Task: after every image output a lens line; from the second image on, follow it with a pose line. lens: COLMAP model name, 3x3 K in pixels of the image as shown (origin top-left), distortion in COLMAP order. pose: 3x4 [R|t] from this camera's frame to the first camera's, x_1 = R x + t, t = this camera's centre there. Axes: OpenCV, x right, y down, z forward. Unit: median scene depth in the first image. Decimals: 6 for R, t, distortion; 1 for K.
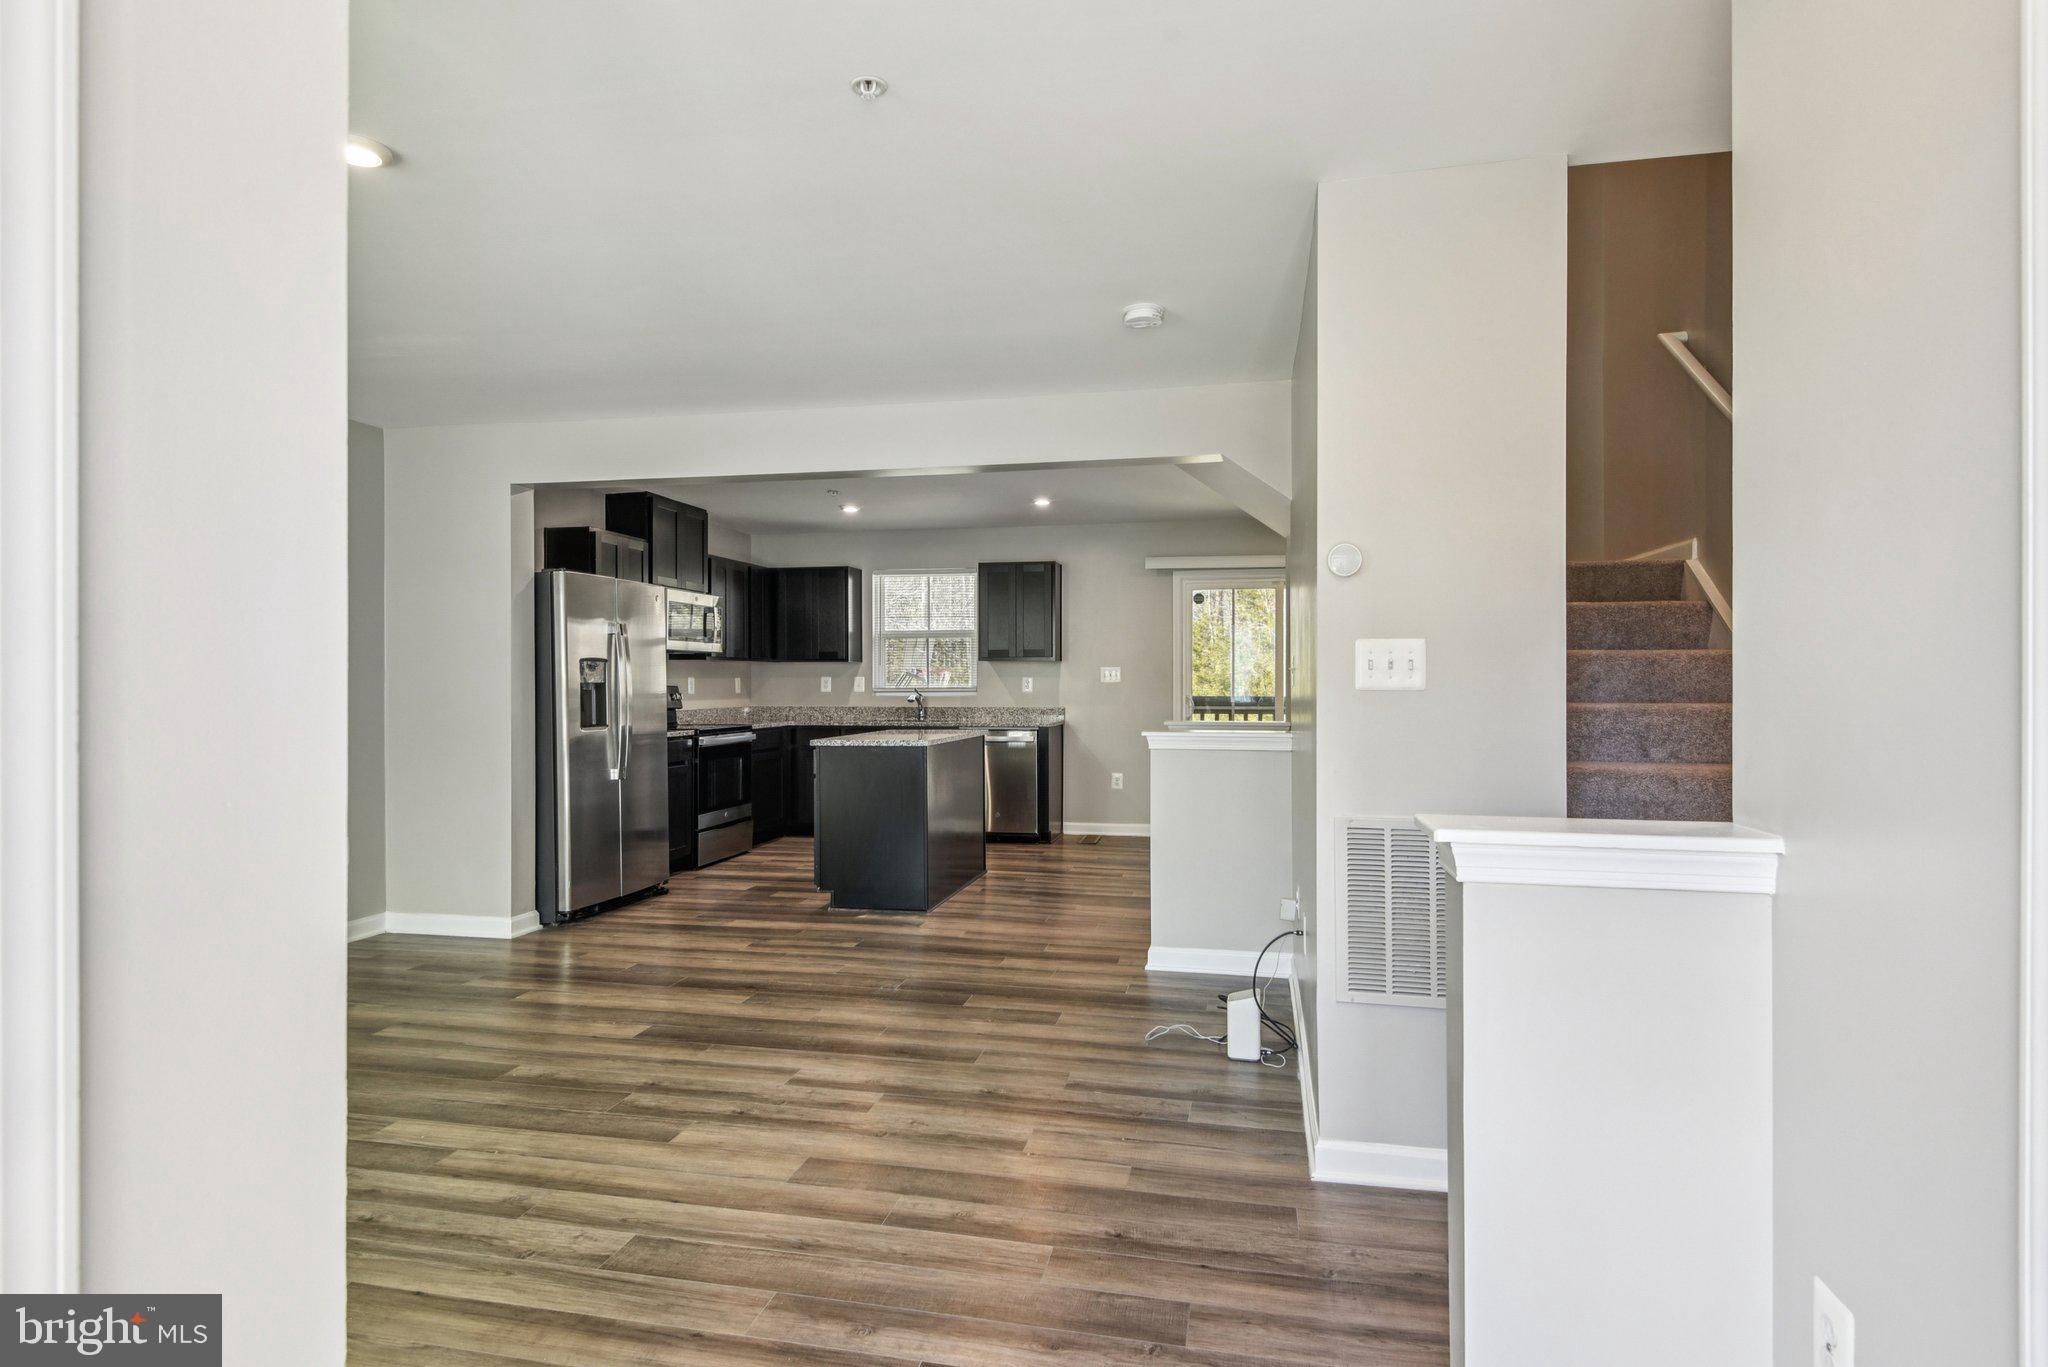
lens RADIAL K [[1075.2, 0, 1036.0], [0, 1075.2, 678.4], [0, 0, 1]] dist [0.003944, -0.012458]
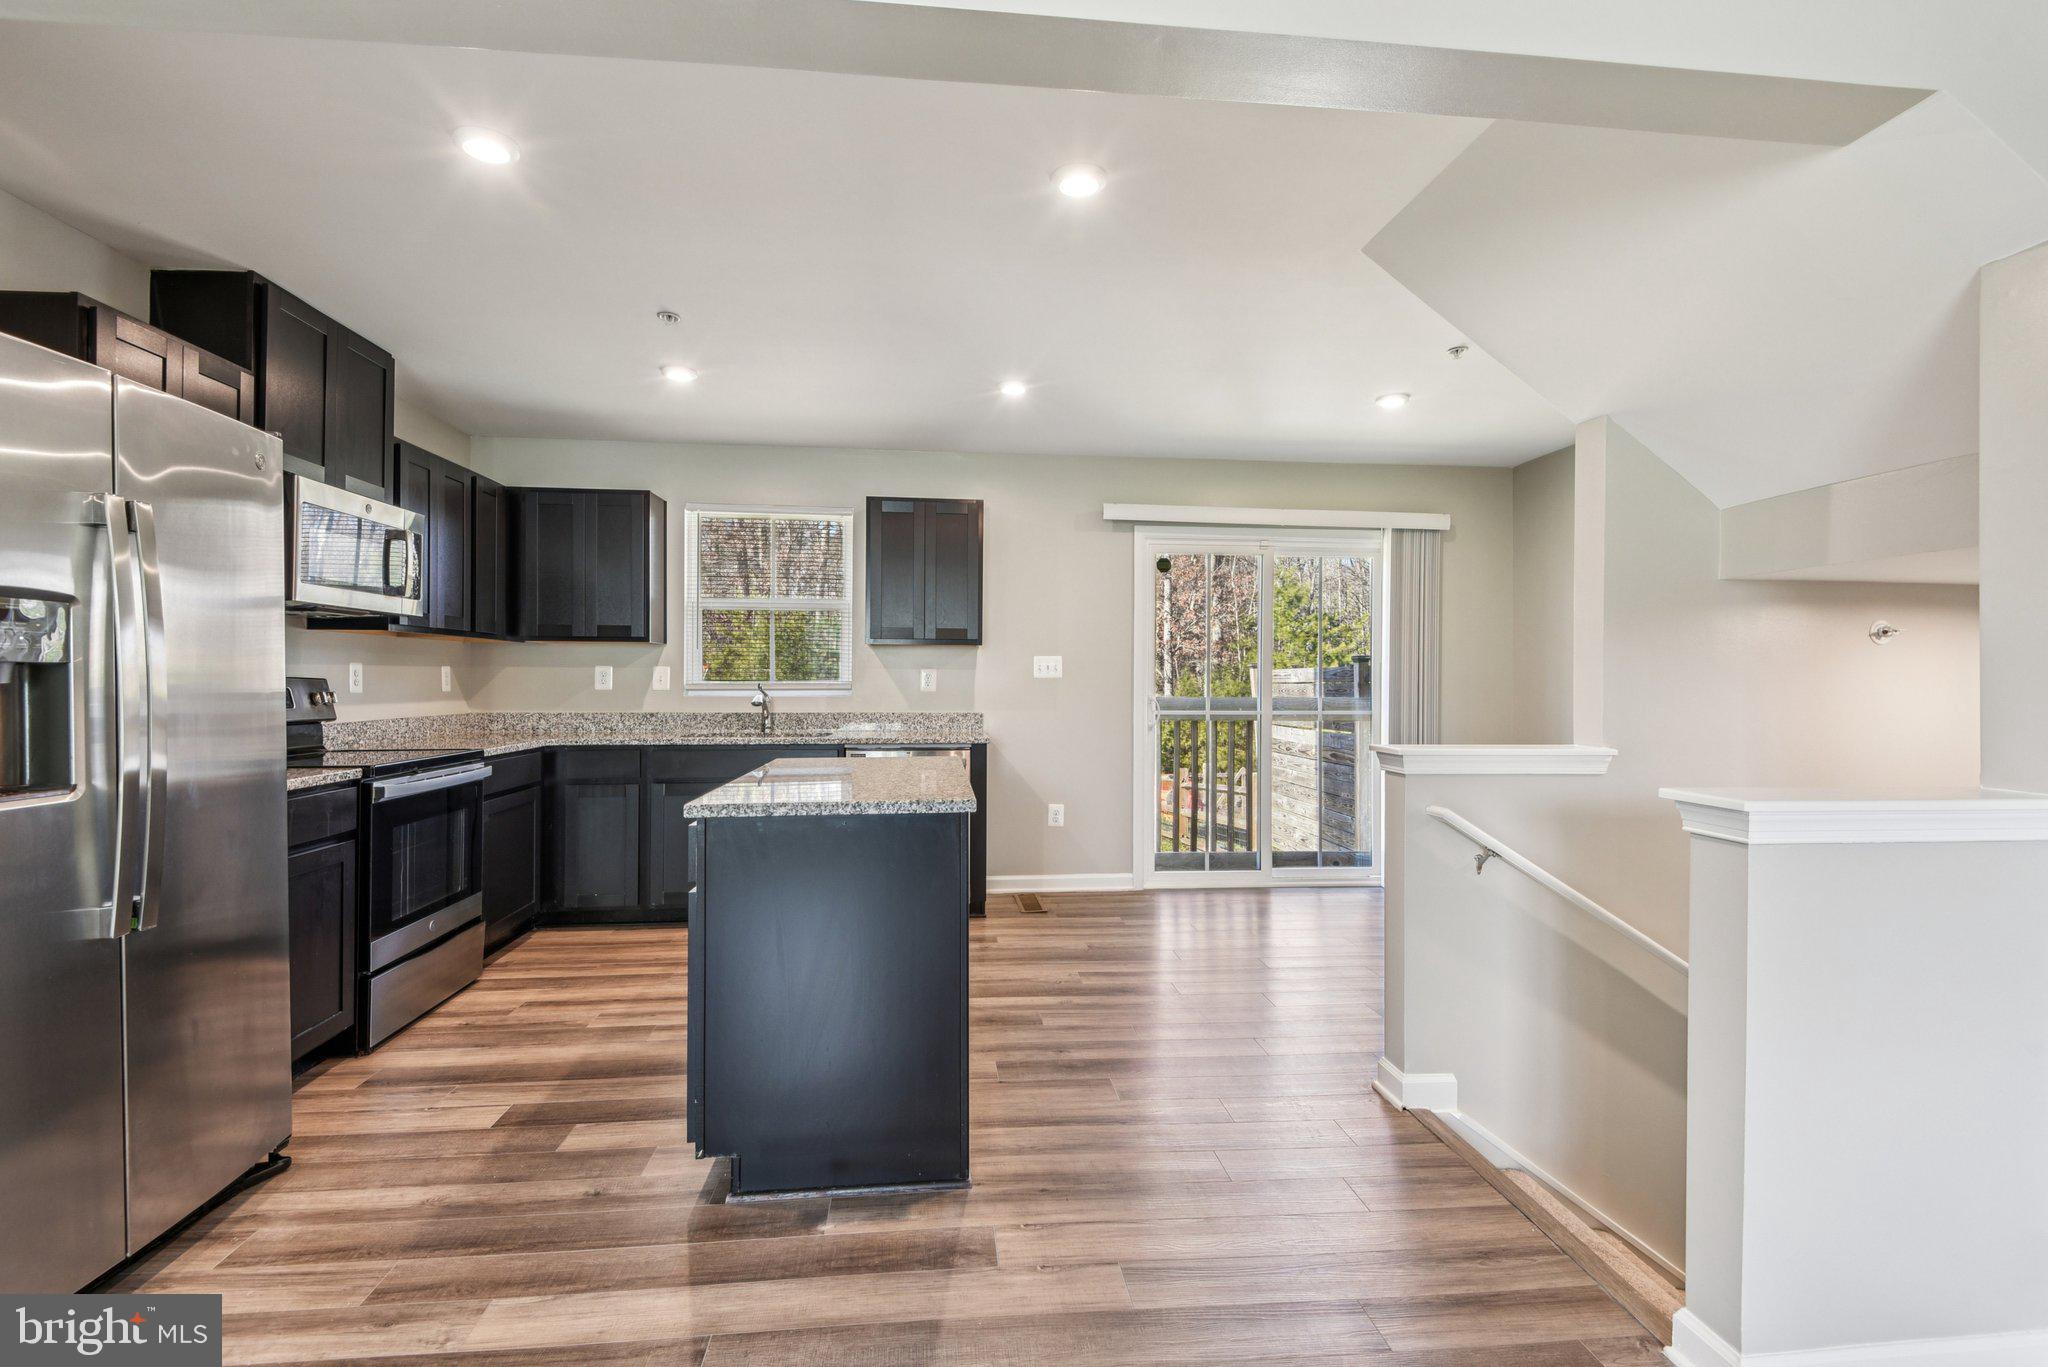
lens RADIAL K [[936.9, 0, 1027.2], [0, 936.9, 676.3], [0, 0, 1]] dist [0.014476, -0.011584]
pose [[0.952901, 0.006114, 0.303219, -0.190018], [-0.005766, 0.999981, -0.002043, 0.006610], [-0.303226, 0.000199, 0.952919, 0.595810]]
